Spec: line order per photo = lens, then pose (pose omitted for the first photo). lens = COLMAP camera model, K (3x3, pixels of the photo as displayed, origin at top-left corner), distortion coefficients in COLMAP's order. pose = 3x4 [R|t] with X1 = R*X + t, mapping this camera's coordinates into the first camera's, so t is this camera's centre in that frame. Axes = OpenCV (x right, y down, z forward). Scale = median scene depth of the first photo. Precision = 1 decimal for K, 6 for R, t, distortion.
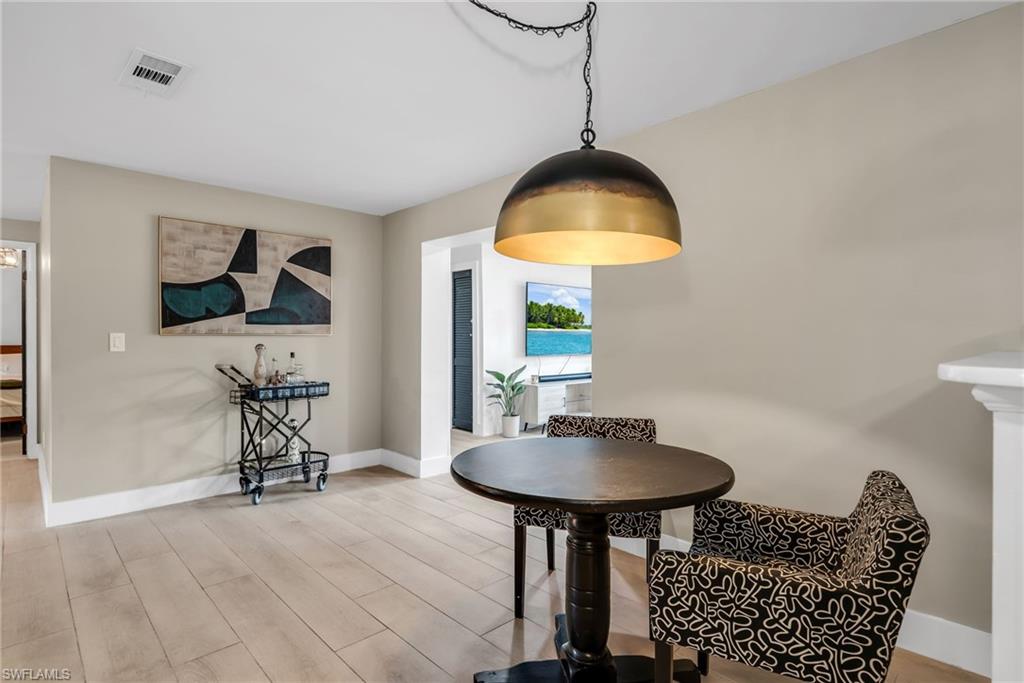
lens RADIAL K [[510.5, 0, 512.0], [0, 510.5, 341.5], [0, 0, 1]] dist [-0.003001, -0.000580]
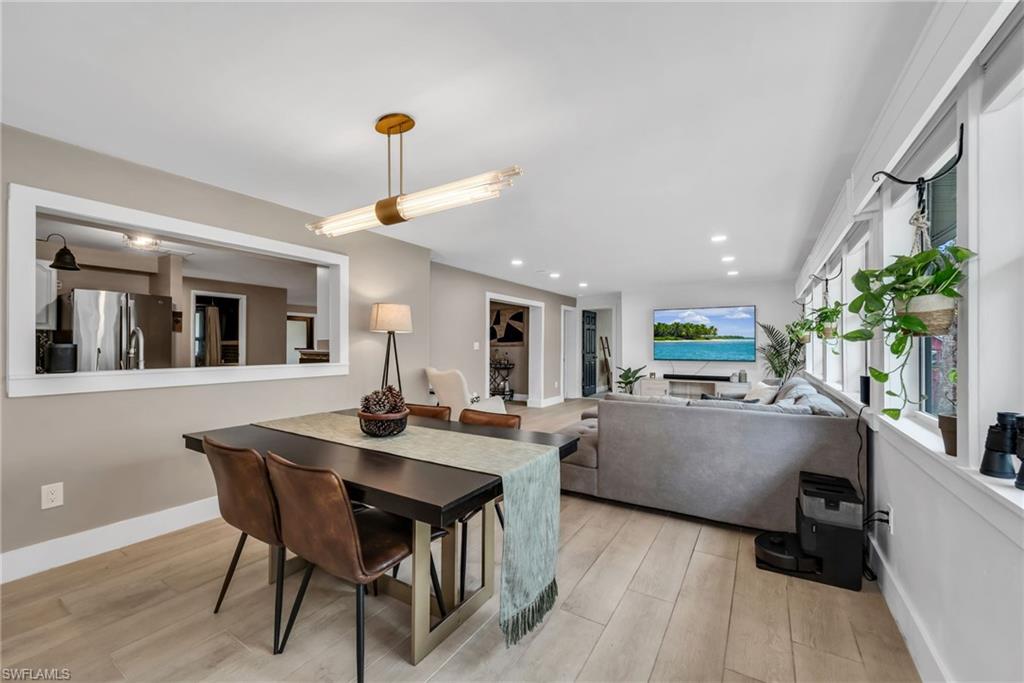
lens RADIAL K [[426.7, 0, 504.2], [0, 426.7, 347.4], [0, 0, 1]] dist [-0.001069, -0.000097]
pose [[0.241713, -0.000510, -0.970348, 1.099111], [-0.004300, 0.999989, -0.001596, -0.001667], [0.970338, 0.004558, 0.241708, 0.256322]]
